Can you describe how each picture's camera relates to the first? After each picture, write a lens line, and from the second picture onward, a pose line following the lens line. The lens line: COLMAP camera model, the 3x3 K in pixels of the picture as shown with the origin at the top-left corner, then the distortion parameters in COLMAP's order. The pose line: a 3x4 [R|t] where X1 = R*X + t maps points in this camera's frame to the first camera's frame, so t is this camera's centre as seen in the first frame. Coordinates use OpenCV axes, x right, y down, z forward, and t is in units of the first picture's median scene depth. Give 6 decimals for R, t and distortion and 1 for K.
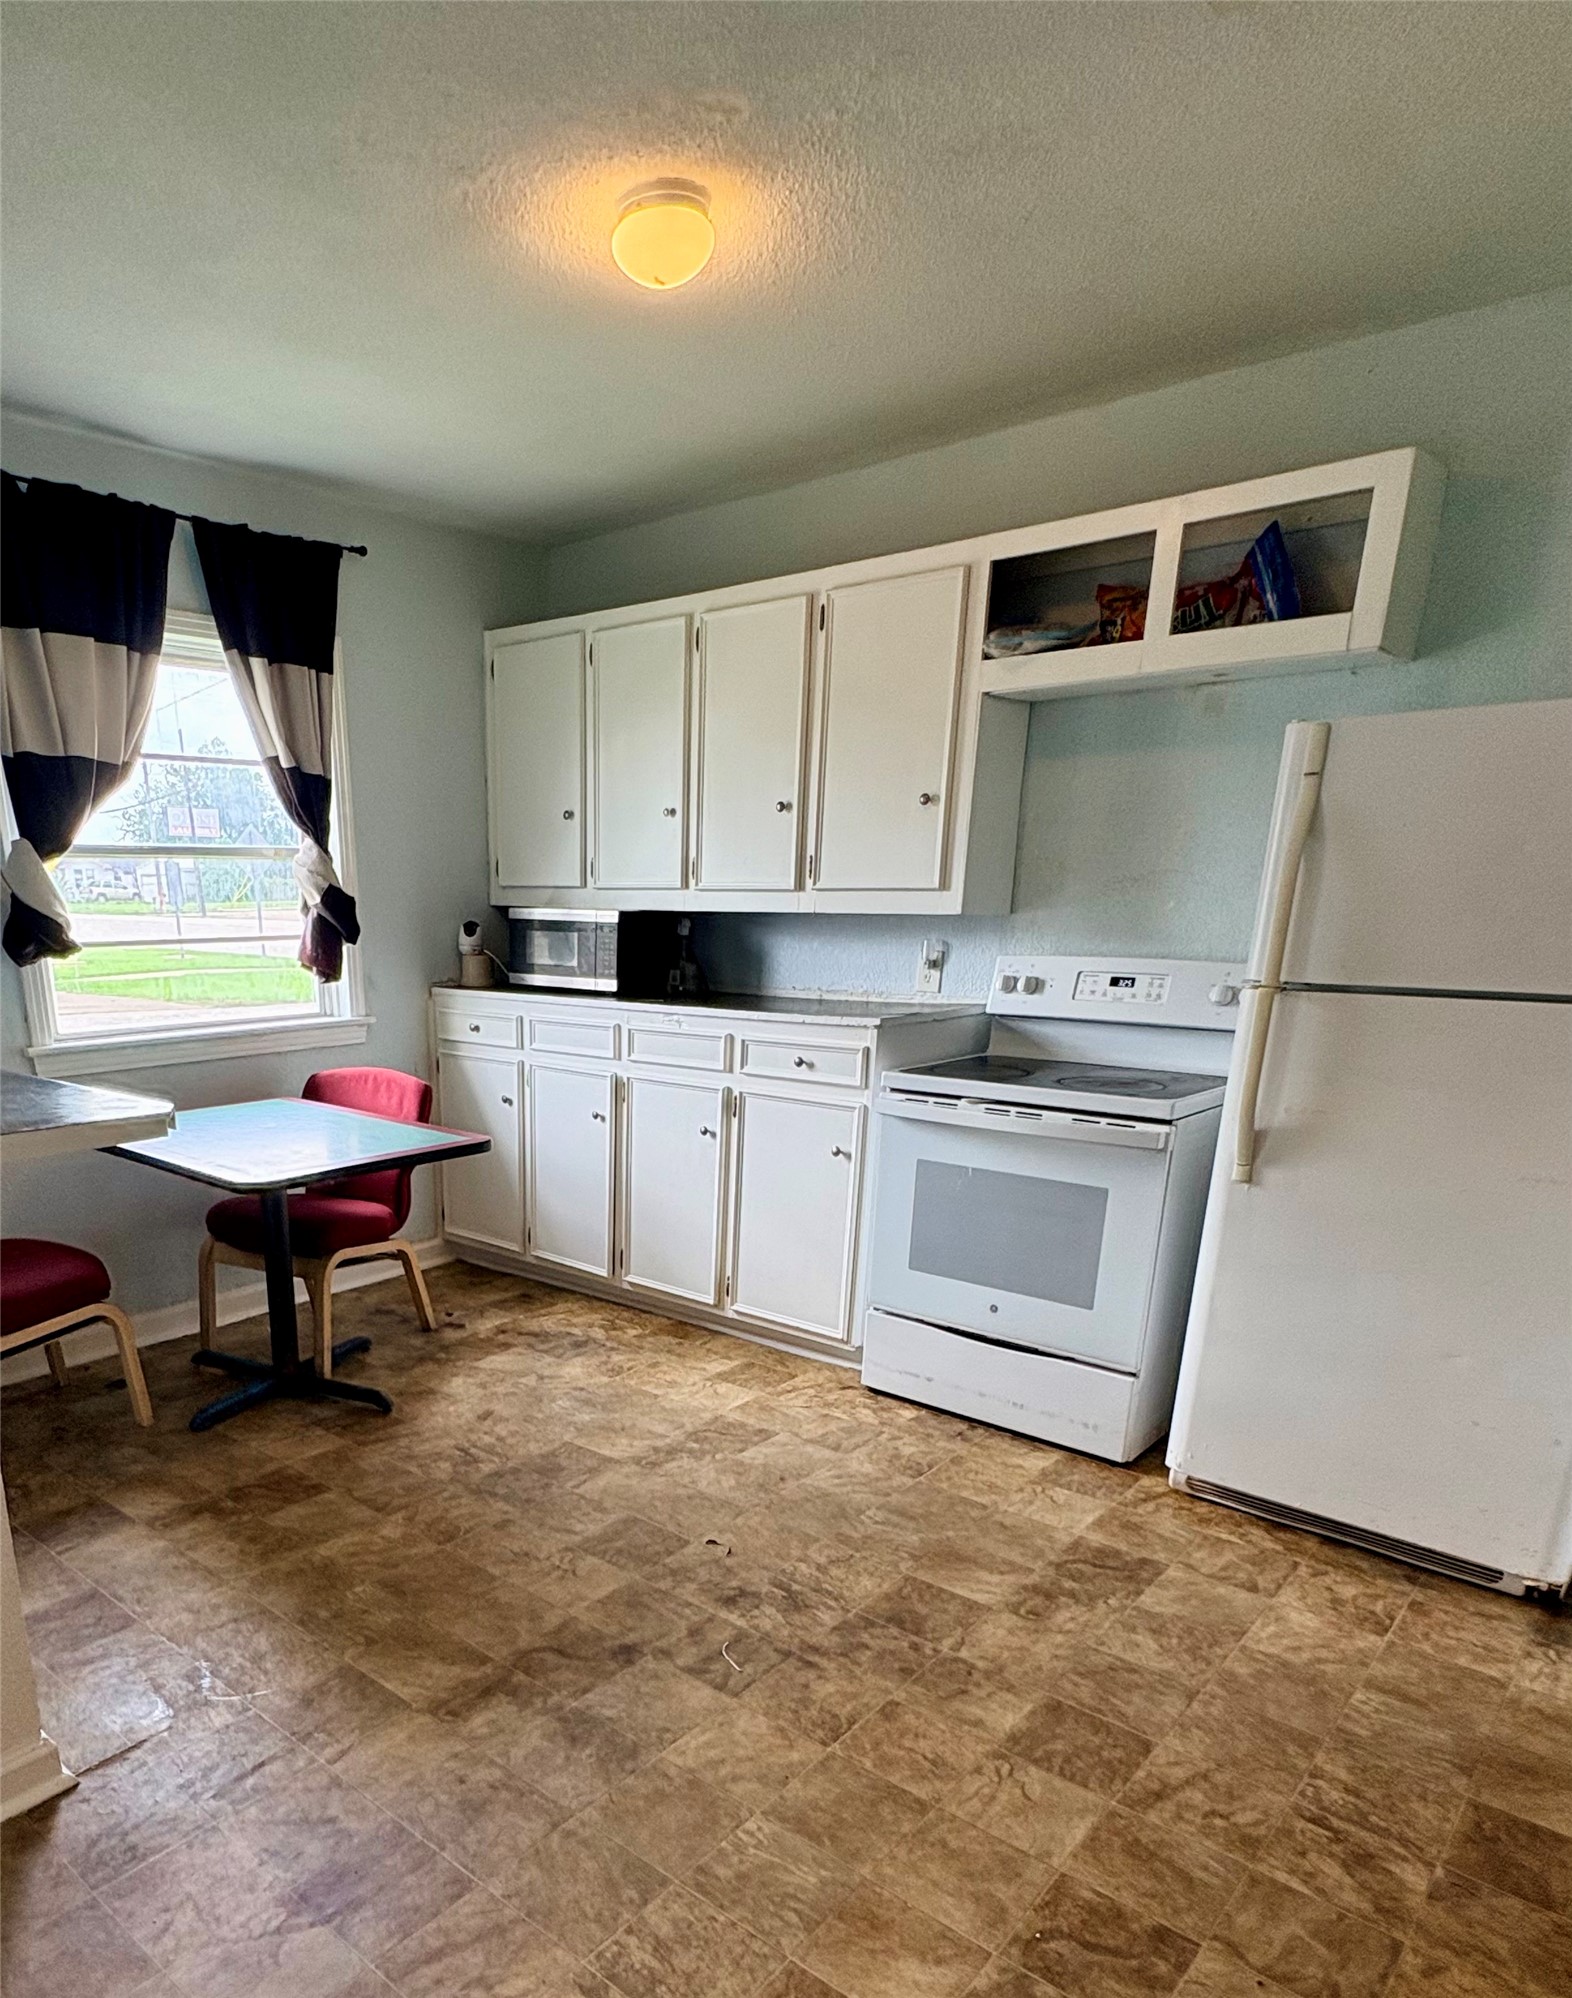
lens RADIAL K [[1253.3, 0, 565.3], [0, 1253.3, 1317.4], [0, 0, 1]] dist [0.002148, 0.020358]
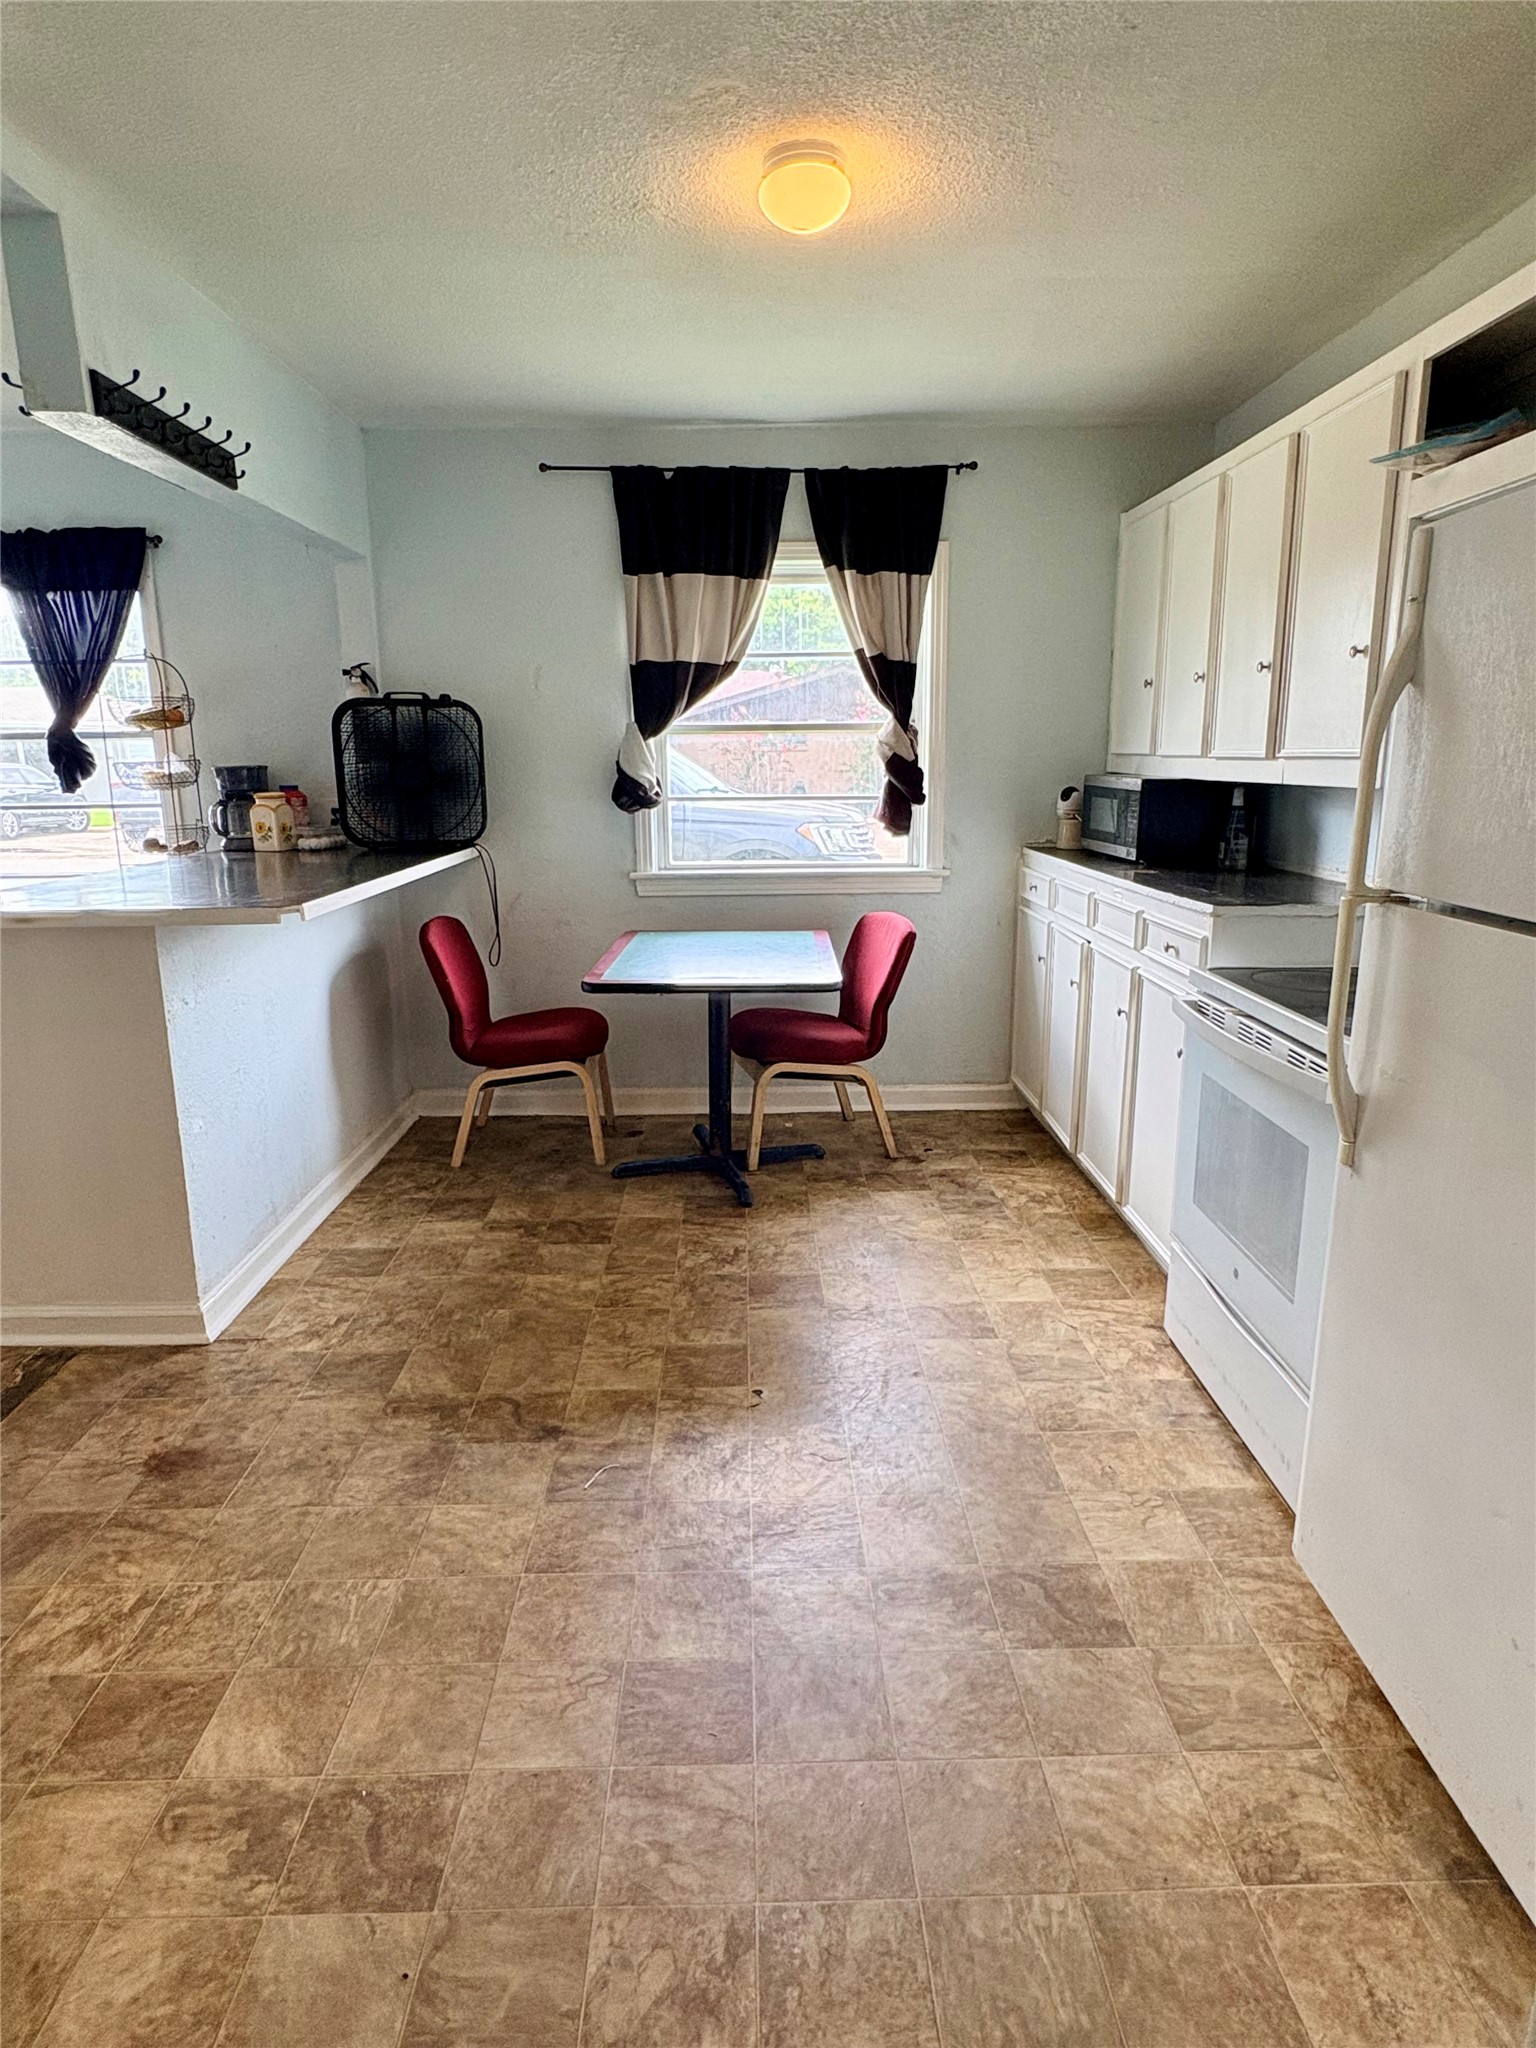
lens RADIAL K [[1167.4, 0, 768.0], [0, 1167.4, 1024.0], [0, 0, 1]] dist [0.031358, 0.002427]
pose [[0.710001, 0.159259, -0.685956, 0.543575], [-0.228440, 0.973502, -0.010428, -0.074934], [0.666119, 0.164104, 0.727568, 0.208257]]
